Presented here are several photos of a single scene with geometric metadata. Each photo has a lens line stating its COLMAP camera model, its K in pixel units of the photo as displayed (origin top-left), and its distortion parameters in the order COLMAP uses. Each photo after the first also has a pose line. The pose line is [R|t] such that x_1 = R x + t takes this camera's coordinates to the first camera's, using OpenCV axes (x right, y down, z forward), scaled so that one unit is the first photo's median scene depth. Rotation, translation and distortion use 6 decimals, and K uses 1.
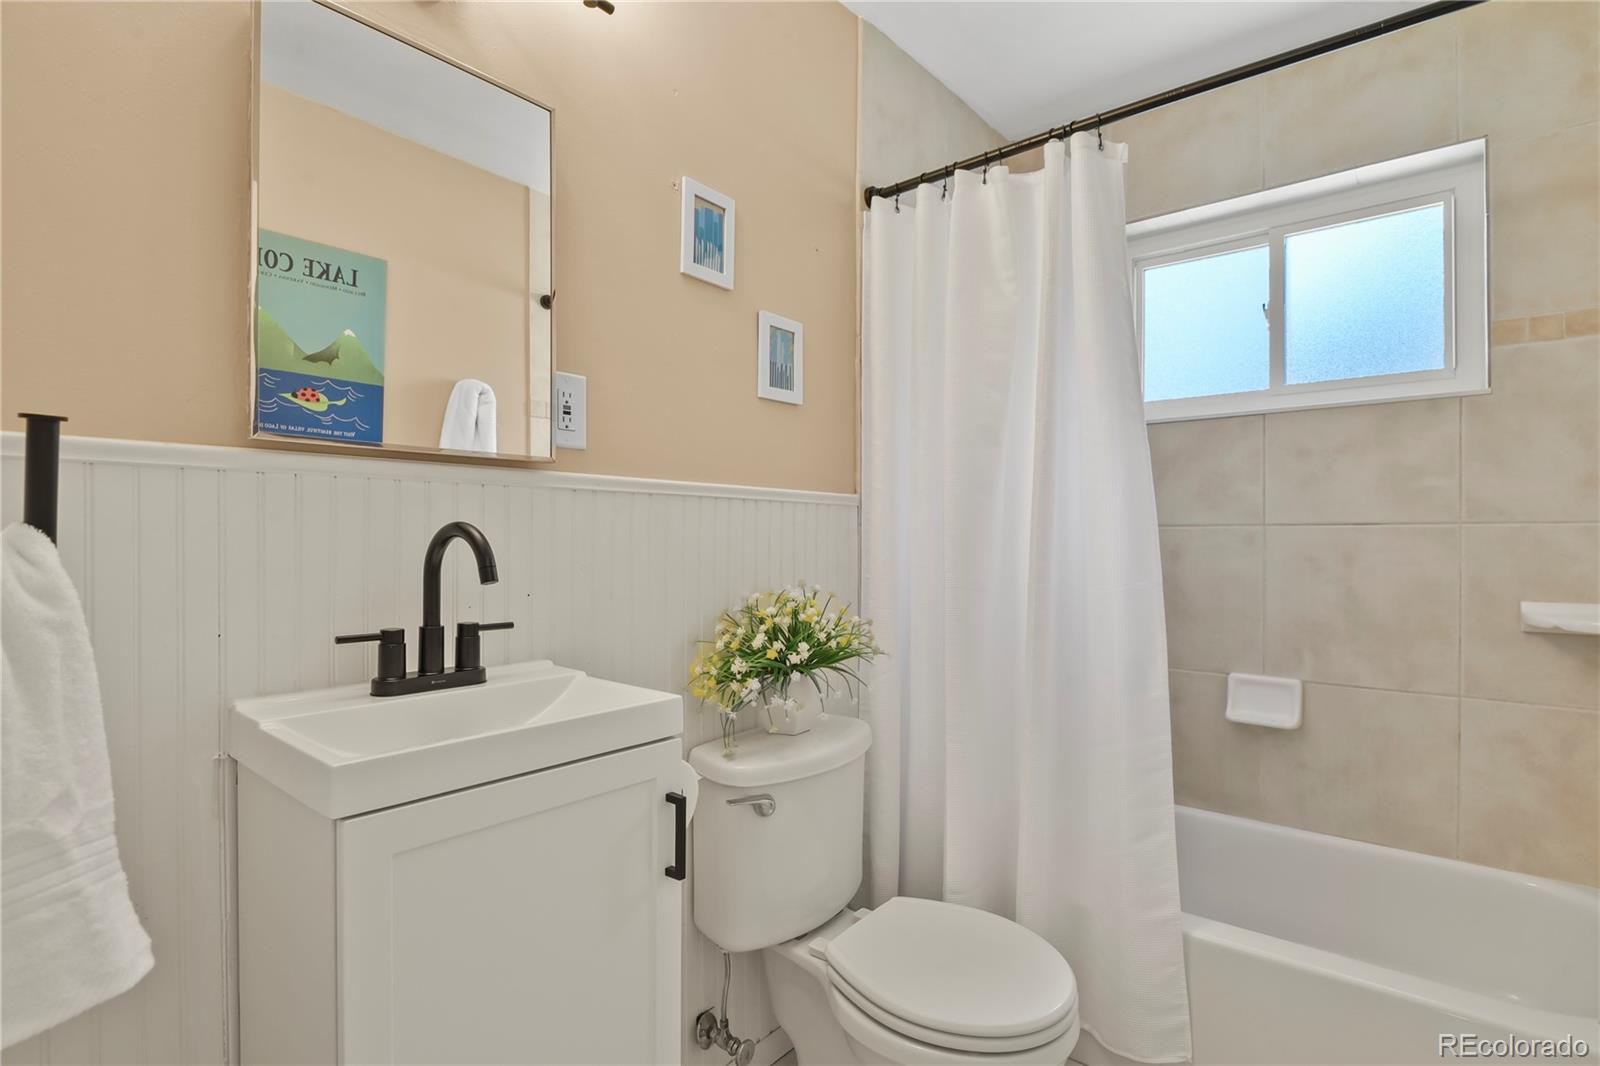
lens RADIAL K [[775.3, 0, 802.1], [0, 775.3, 531.7], [0, 0, 1]] dist [-0.006526, -0.004713]
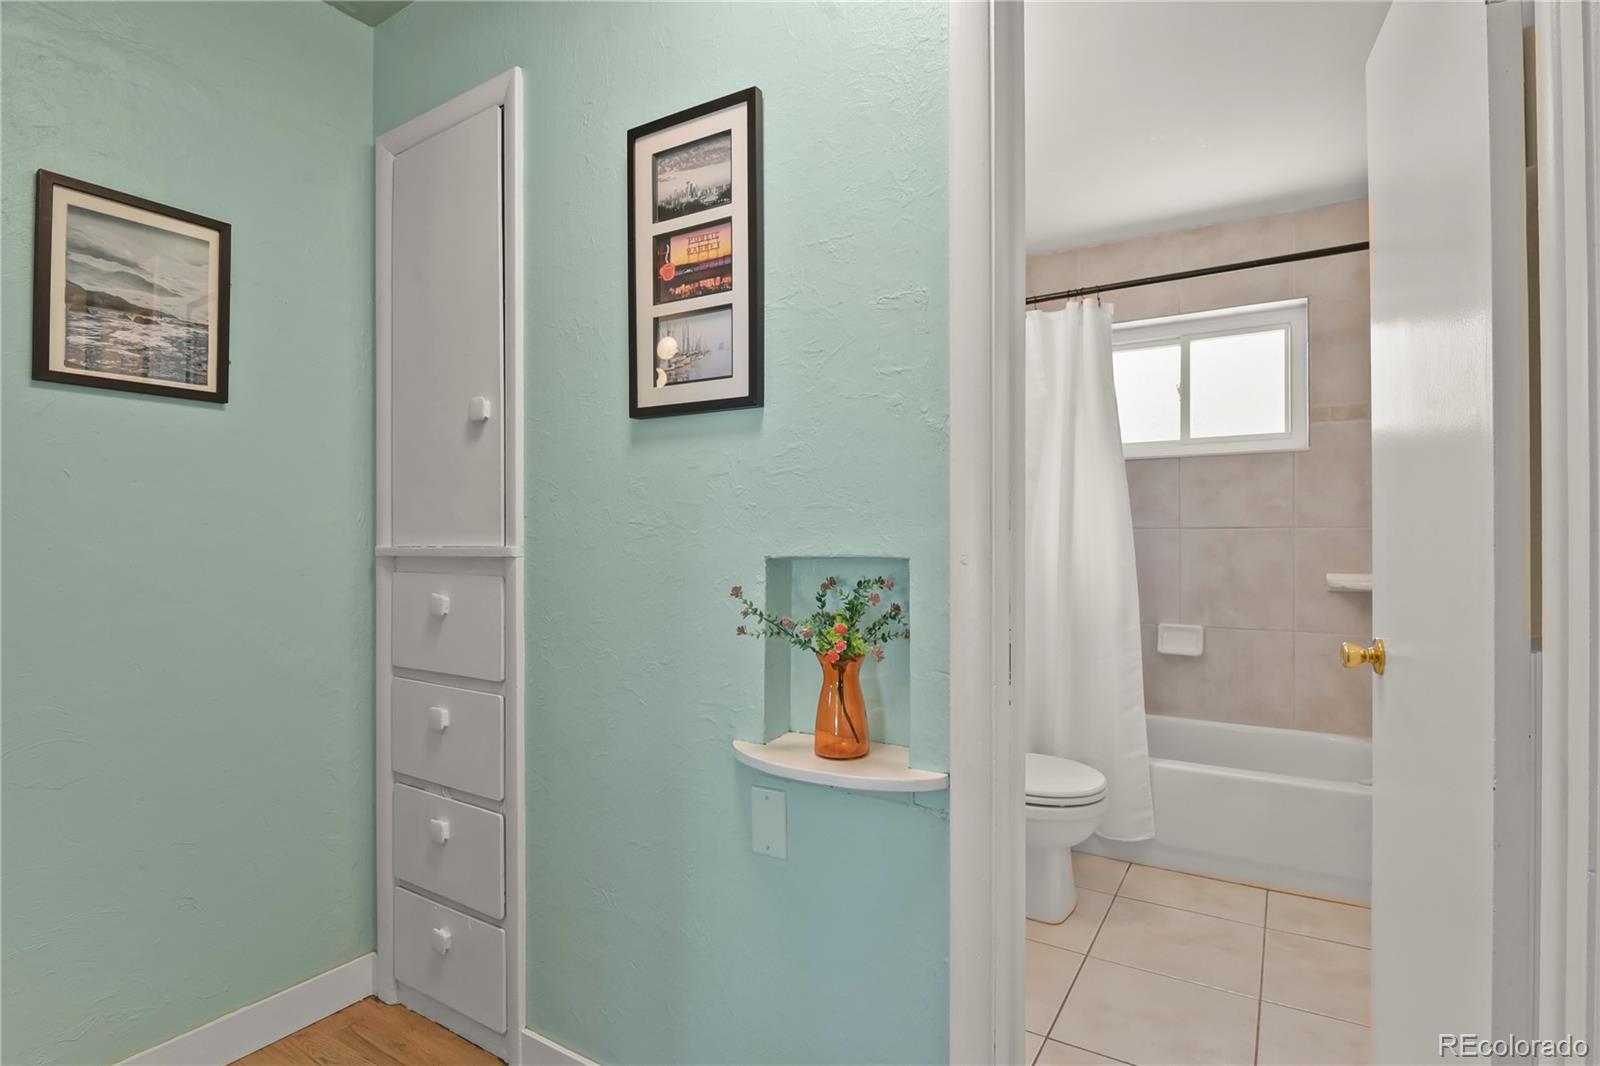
lens RADIAL K [[775.3, 0, 799.9], [0, 775.3, 529.4], [0, 0, 1]] dist [-0.006526, -0.004713]
pose [[0.990654, -0.002169, 0.136384, -0.415535], [0.002168, 0.999998, 0.000156, -0.008790], [-0.136384, 0.000141, 0.990656, -0.492262]]
